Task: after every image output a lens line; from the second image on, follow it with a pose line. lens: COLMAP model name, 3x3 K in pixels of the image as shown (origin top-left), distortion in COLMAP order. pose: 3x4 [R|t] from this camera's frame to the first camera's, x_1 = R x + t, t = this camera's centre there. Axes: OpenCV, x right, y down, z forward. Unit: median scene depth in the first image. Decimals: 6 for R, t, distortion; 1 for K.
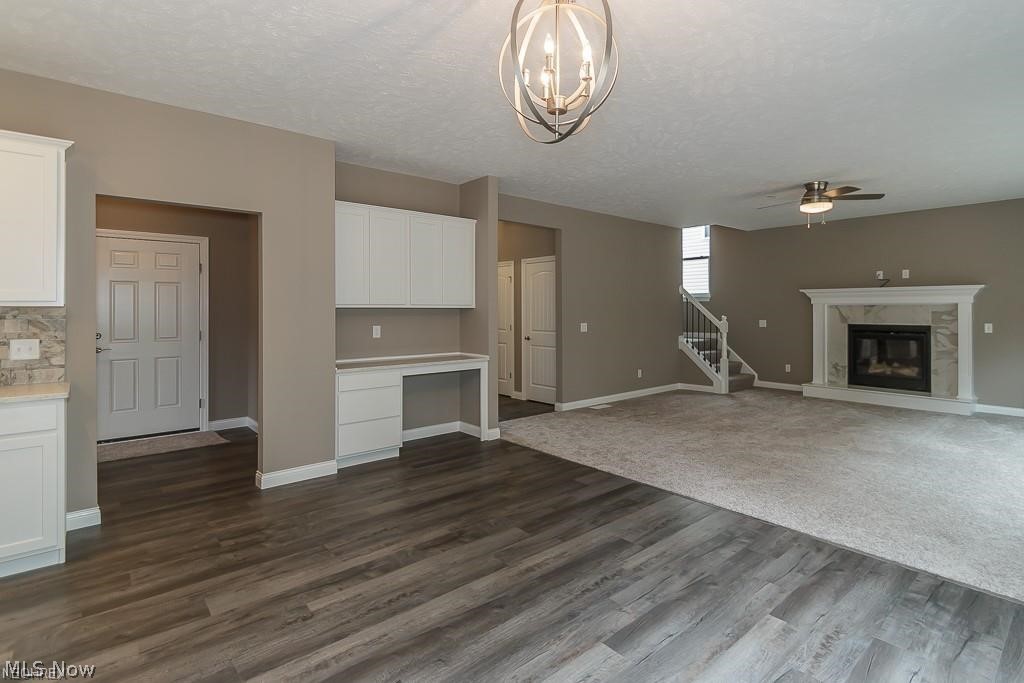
lens RADIAL K [[500.8, 0, 537.0], [0, 500.8, 305.1], [0, 0, 1]] dist [0.004628, -0.007702]
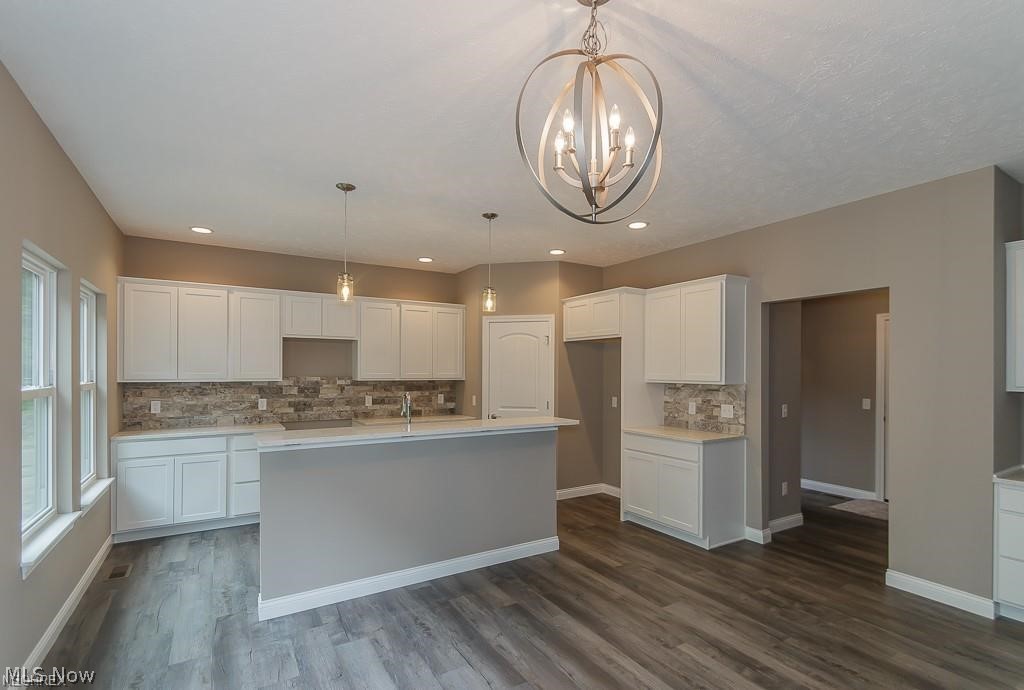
lens RADIAL K [[470.9, 0, 526.6], [0, 470.9, 369.0], [0, 0, 1]] dist [0.011339, -0.004591]
pose [[-0.151419, -0.001594, -0.988468, 0.241241], [0.004116, 0.999989, -0.002243, -0.019297], [0.988461, -0.004408, -0.151410, 0.268475]]
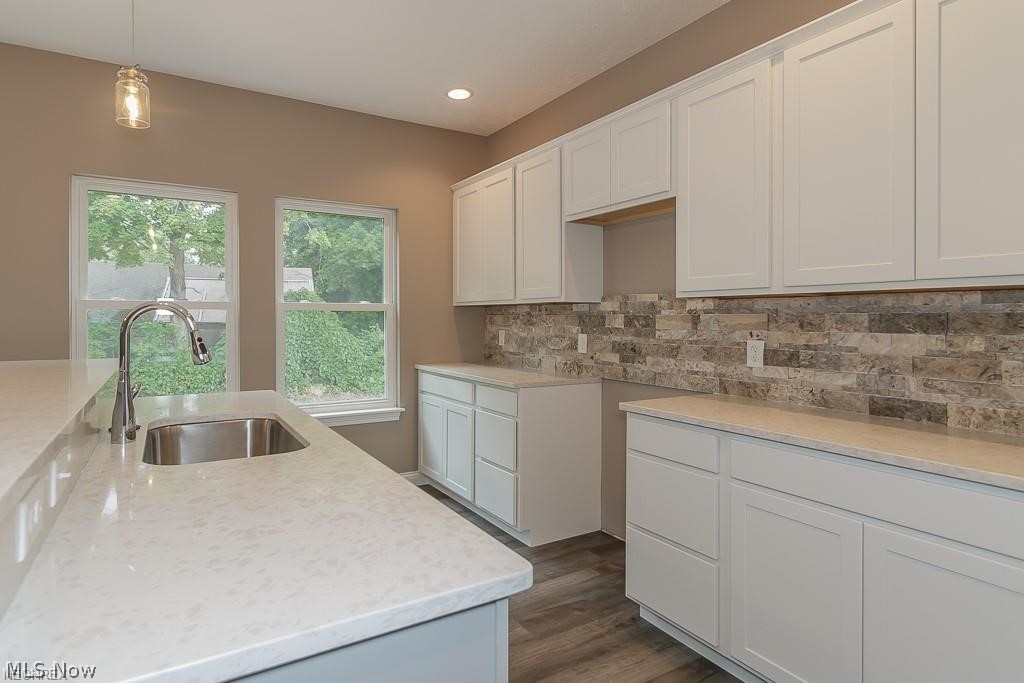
lens RADIAL K [[541.3, 0, 478.8], [0, 541.3, 321.0], [0, 0, 1]] dist [0.000535, 0.004390]
pose [[-0.978083, 0.003189, 0.208191, -0.438513], [0.002886, 0.999994, -0.001761, 0.012736], [-0.208196, -0.001121, -0.978087, 0.252275]]
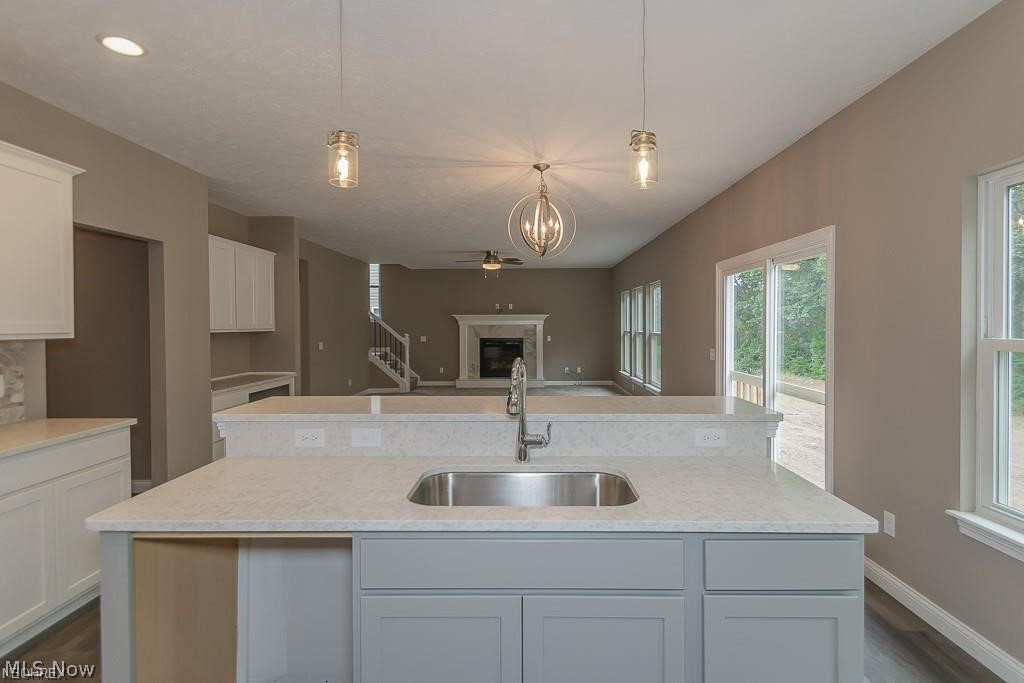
lens RADIAL K [[500.8, 0, 522.4], [0, 500.8, 329.1], [0, 0, 1]] dist [0.004628, -0.007702]
pose [[0.671443, -0.009492, 0.740995, -0.467781], [-0.002559, 0.999882, 0.015127, -0.013816], [-0.741051, -0.012053, 0.671340, -0.131965]]
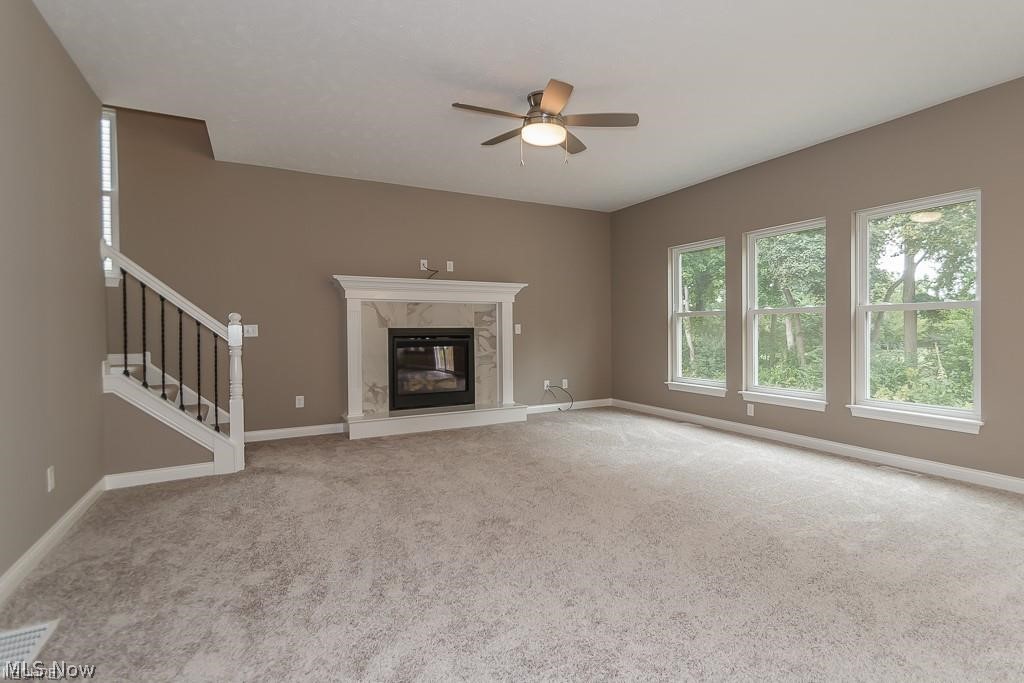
lens RADIAL K [[500.8, 0, 533.8], [0, 500.8, 343.6], [0, 0, 1]] dist [0.004628, -0.007702]
pose [[0.209726, -0.028077, 0.977357, -0.049987], [-0.001463, 0.999577, 0.029029, 0.043199], [-0.977759, -0.007518, 0.209596, 0.713583]]
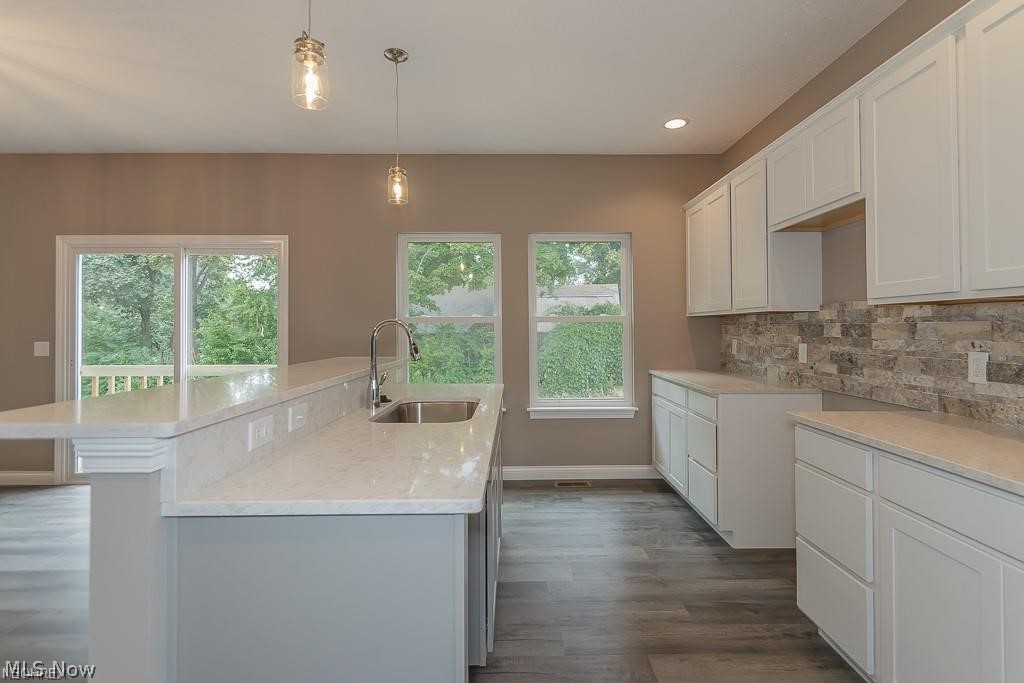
lens RADIAL K [[500.8, 0, 530.1], [0, 500.8, 325.5], [0, 0, 1]] dist [0.004628, -0.007702]
pose [[-0.760950, 0.013033, 0.648680, -0.533542], [0.005836, 0.999895, -0.013243, 0.012534], [-0.648785, -0.006292, -0.760946, 0.247212]]
